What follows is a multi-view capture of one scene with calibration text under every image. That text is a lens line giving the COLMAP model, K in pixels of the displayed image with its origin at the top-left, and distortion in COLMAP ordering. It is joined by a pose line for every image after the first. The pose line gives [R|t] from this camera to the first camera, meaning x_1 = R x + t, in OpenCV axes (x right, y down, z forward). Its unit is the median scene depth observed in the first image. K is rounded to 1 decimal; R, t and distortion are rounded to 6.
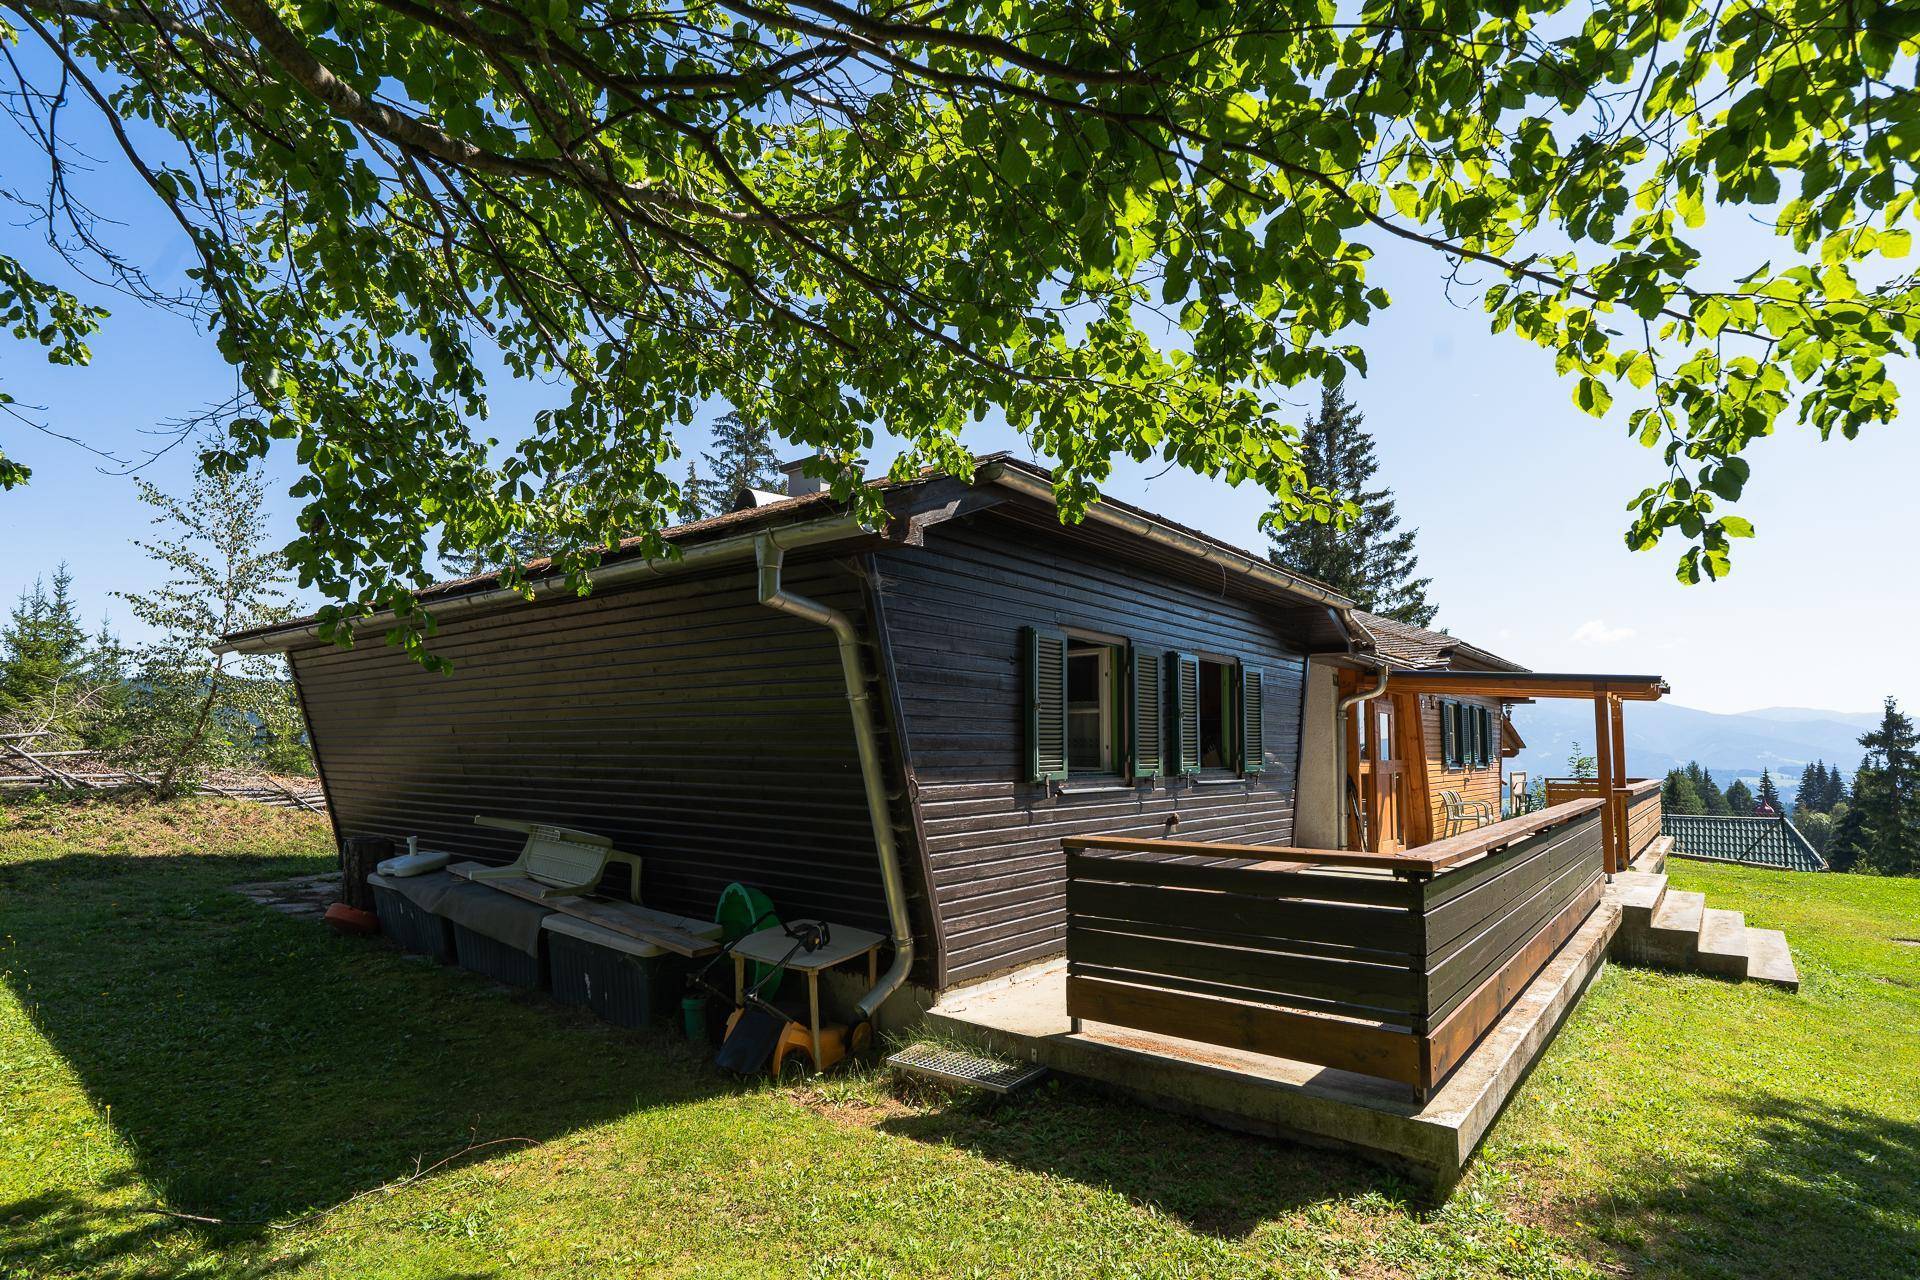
lens RADIAL K [[977.8, 0, 964.9], [0, 977.8, 685.7], [0, 0, 1]] dist [-0.001612, -0.000258]
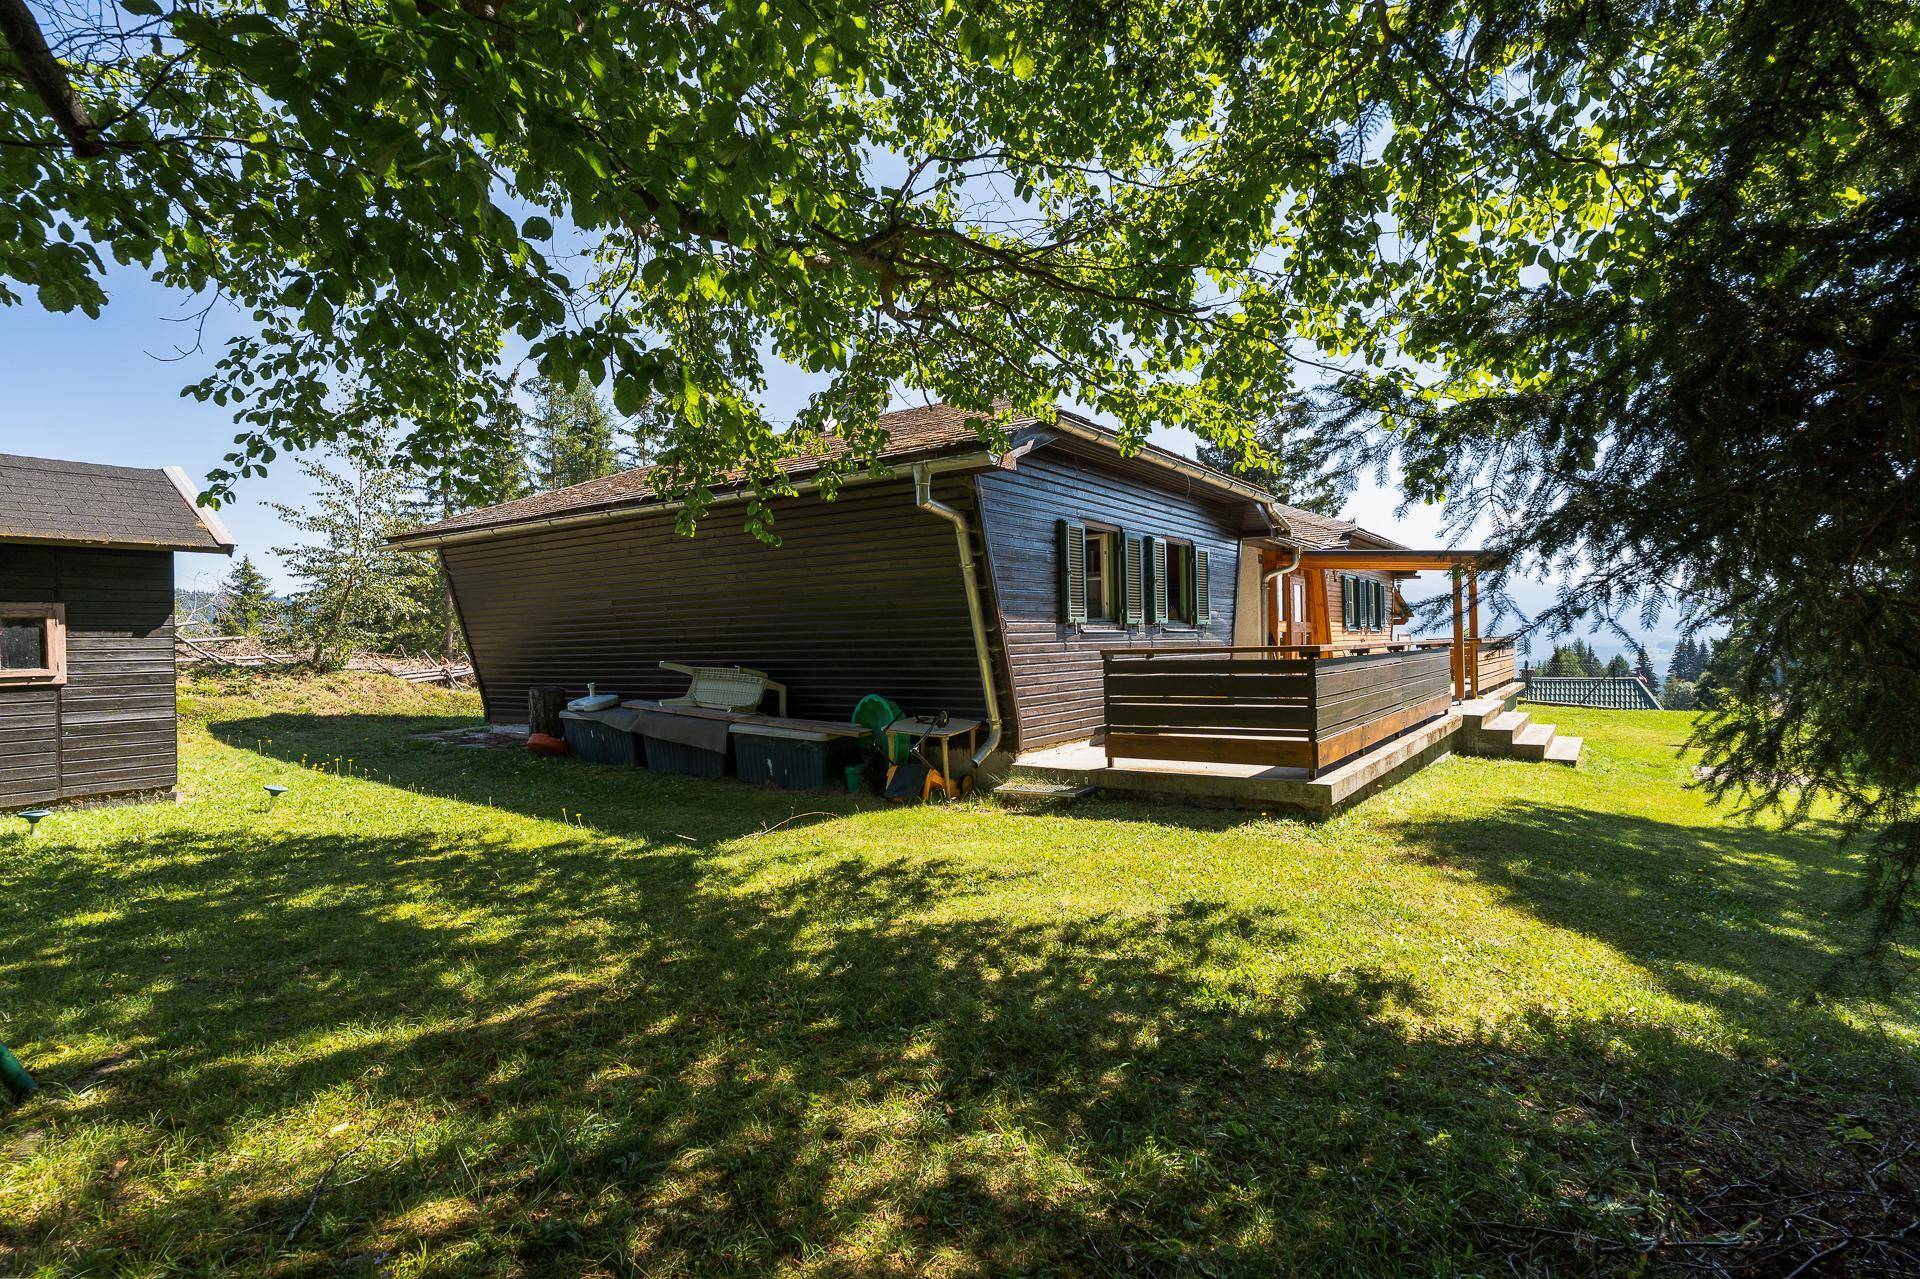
lens RADIAL K [[942.8, 0, 960.0], [0, 942.8, 639.5], [0, 0, 1]] dist [-0.000098, -0.000435]
pose [[0.998040, -0.021782, 0.058667, -0.141627], [0.017992, 0.997764, 0.064374, 0.021325], [-0.059938, -0.063192, 0.996200, -0.342176]]
